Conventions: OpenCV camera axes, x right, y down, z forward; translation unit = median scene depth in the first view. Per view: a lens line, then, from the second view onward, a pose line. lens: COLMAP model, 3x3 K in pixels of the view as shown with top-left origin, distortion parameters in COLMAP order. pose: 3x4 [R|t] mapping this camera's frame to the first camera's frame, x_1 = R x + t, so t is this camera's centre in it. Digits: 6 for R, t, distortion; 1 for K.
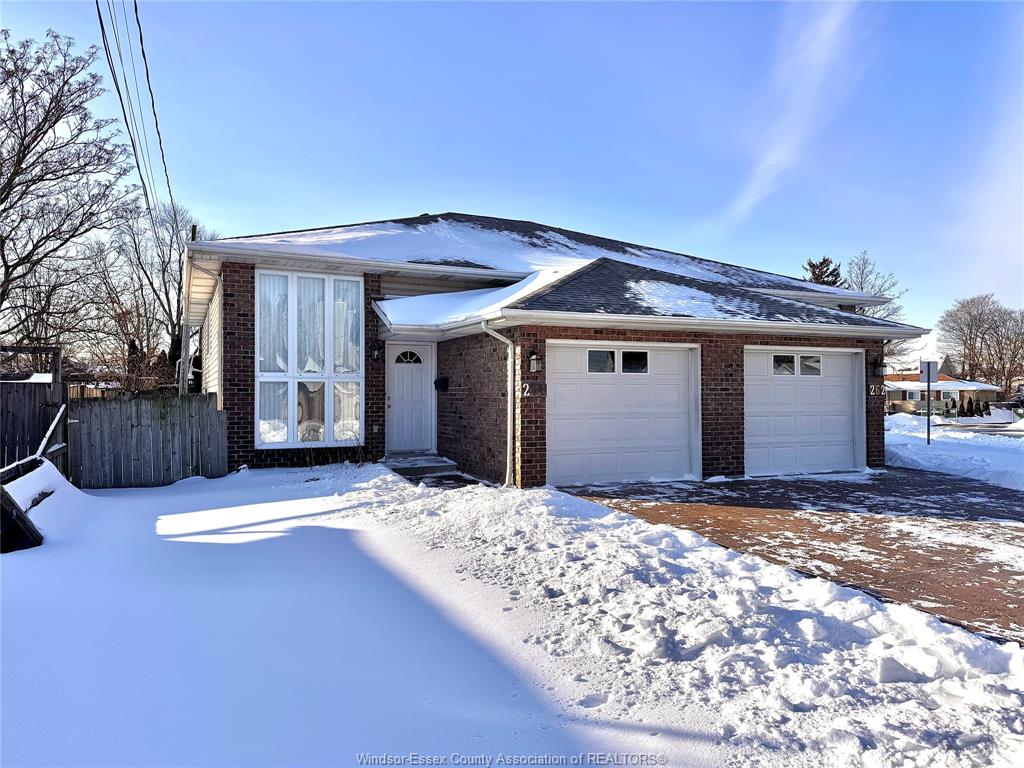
lens RADIAL K [[725.9, 0, 519.4], [0, 725.9, 384.0], [0, 0, 1]] dist [0.060399, -0.009941]
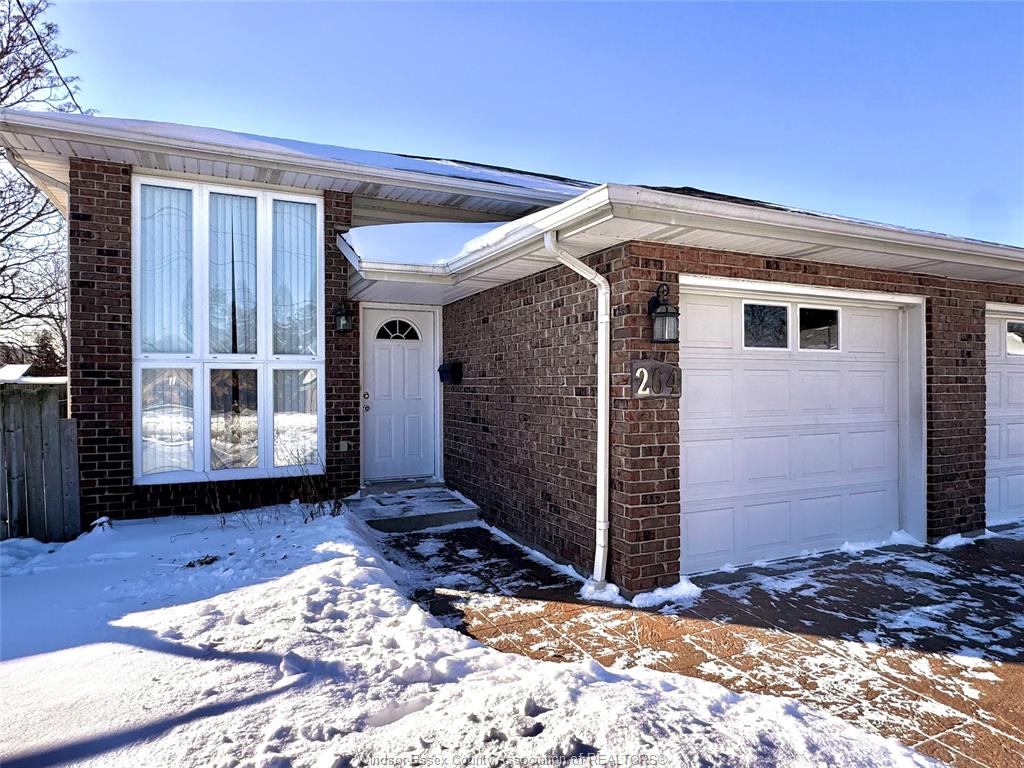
lens RADIAL K [[609.5, 0, 507.9], [0, 609.5, 386.5], [0, 0, 1]] dist [-0.004972, 0.001777]
pose [[0.999977, -0.002657, 0.006257, -0.066642], [0.002546, 0.999838, 0.017814, 0.003200], [-0.006304, -0.017798, 0.999822, 0.517374]]
